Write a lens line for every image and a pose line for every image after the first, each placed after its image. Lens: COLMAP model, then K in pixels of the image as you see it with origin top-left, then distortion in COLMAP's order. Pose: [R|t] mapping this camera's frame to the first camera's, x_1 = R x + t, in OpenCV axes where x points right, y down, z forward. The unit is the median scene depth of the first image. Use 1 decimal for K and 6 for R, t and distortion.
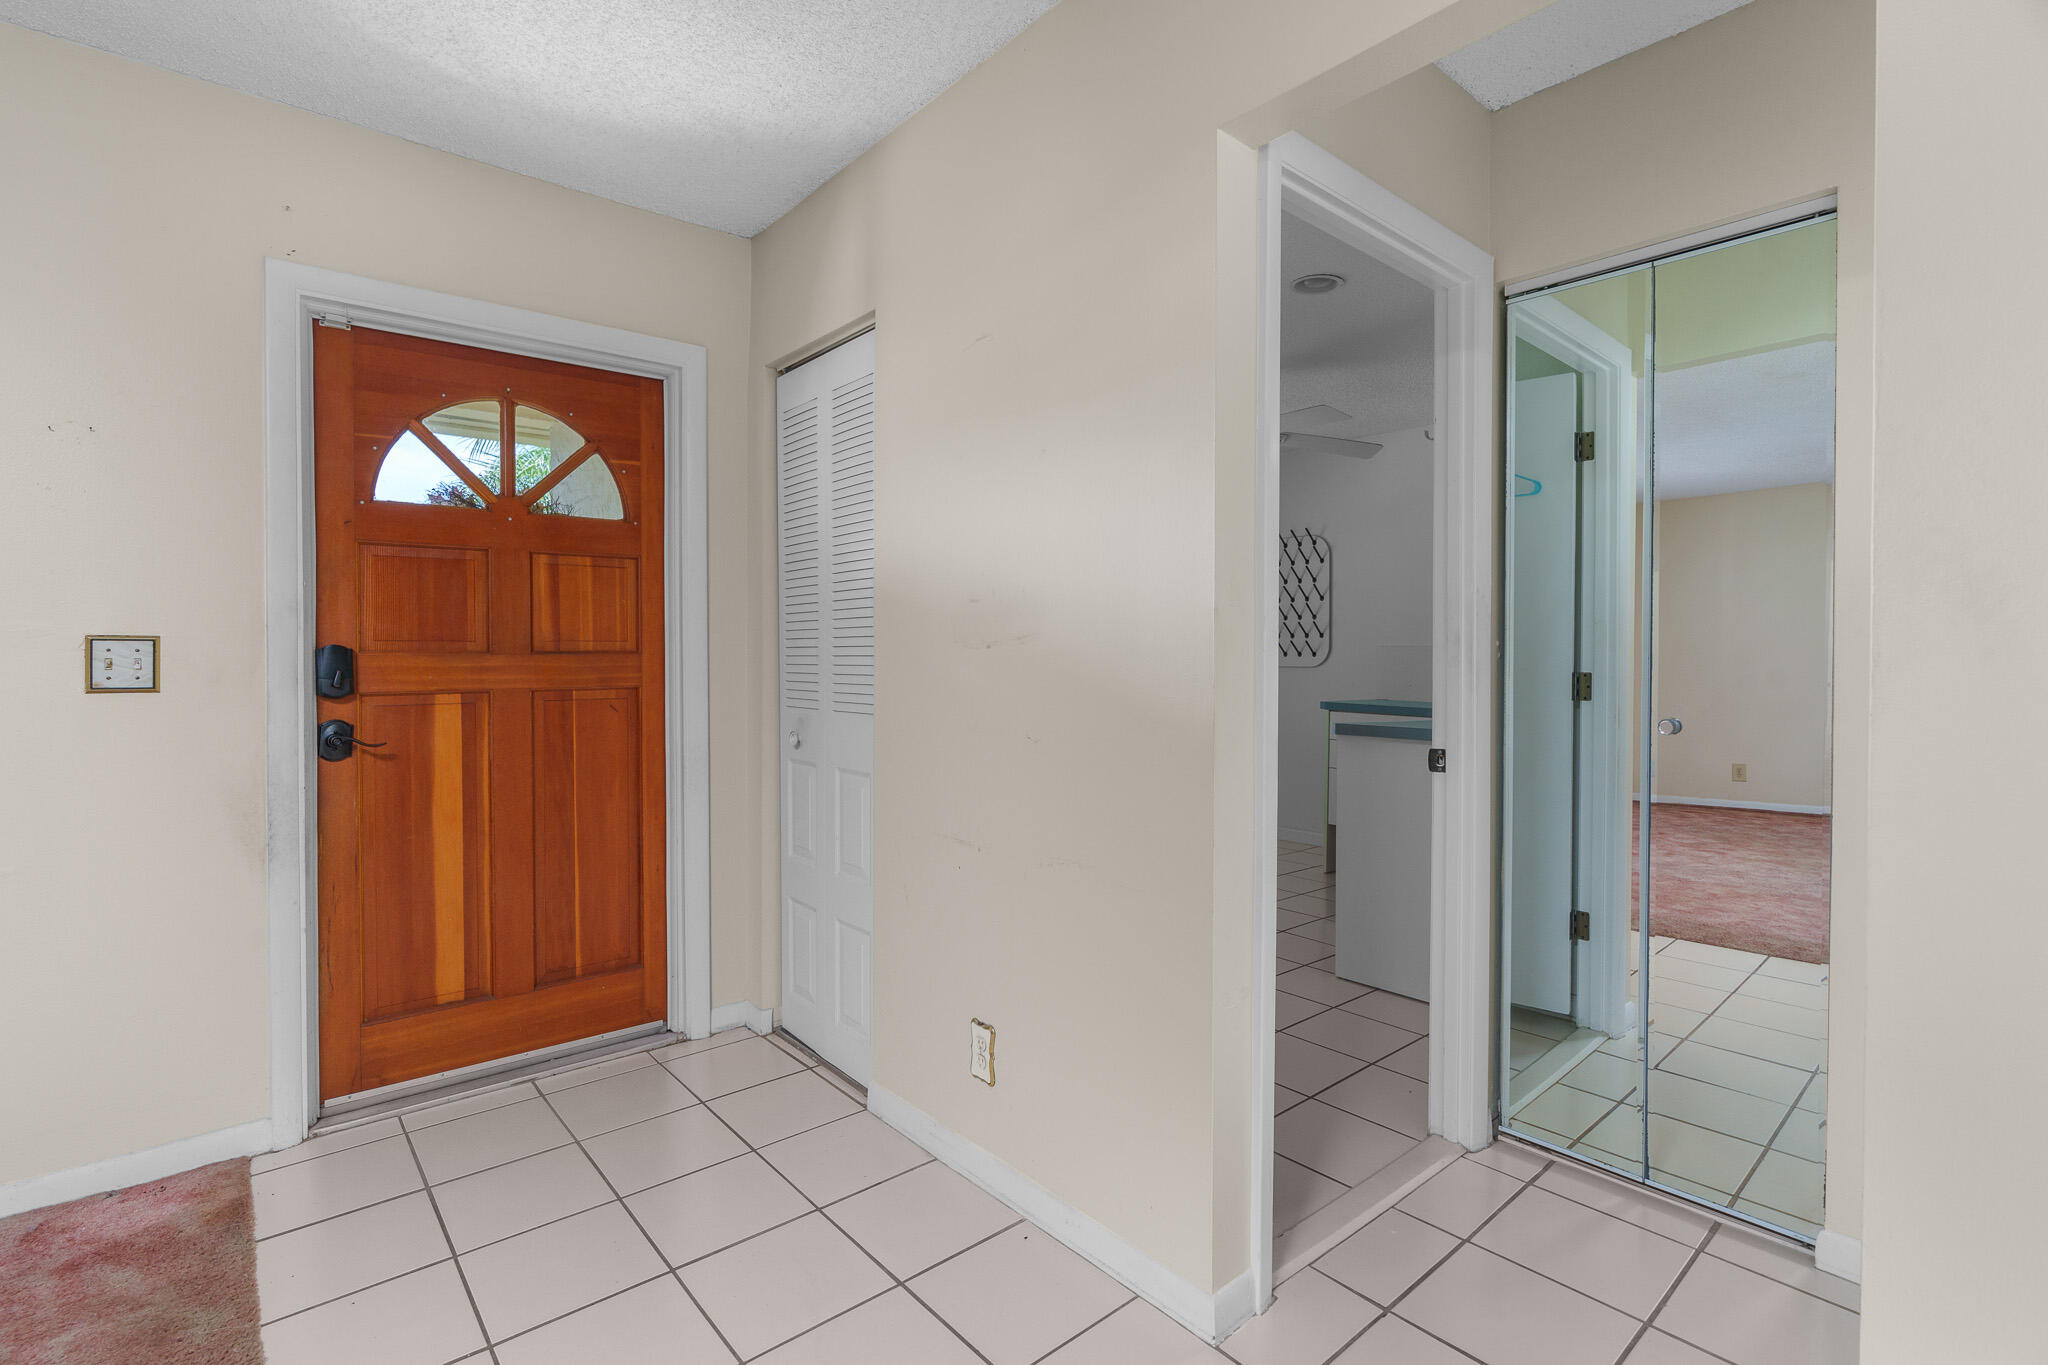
lens RADIAL K [[927.6, 0, 1009.8], [0, 927.6, 662.6], [0, 0, 1]] dist [-0.000256, 0.000706]
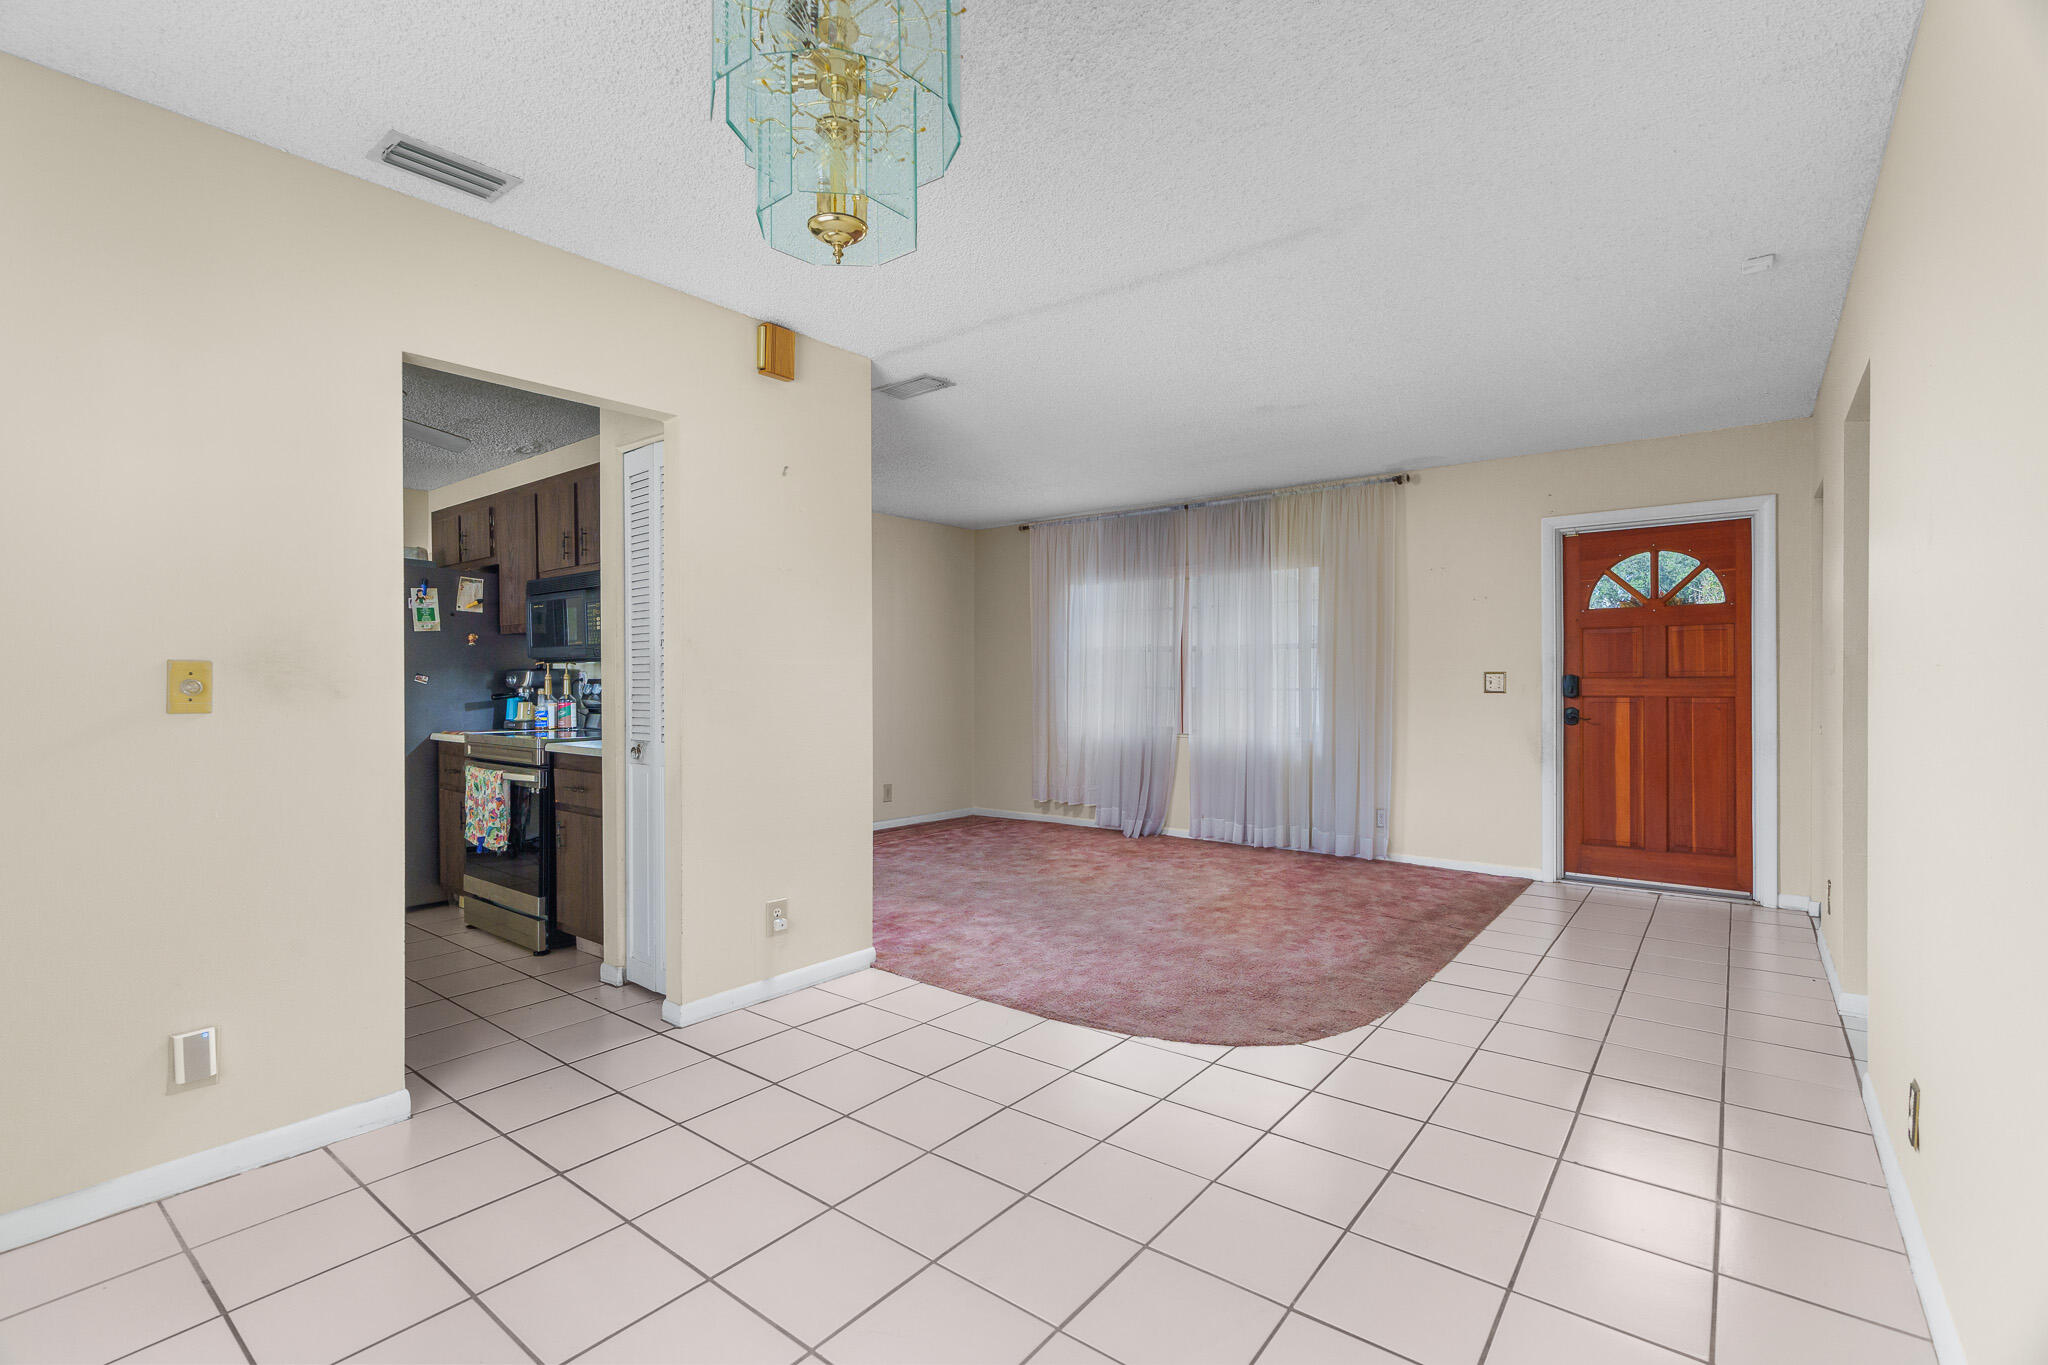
lens RADIAL K [[927.6, 0, 1011.7], [0, 927.6, 677.7], [0, 0, 1]] dist [-0.000256, 0.000706]
pose [[0.200035, -0.001067, -0.979788, 1.142347], [-0.005968, 0.999980, -0.002307, 0.002150], [0.979771, 0.006308, 0.200024, -0.749713]]
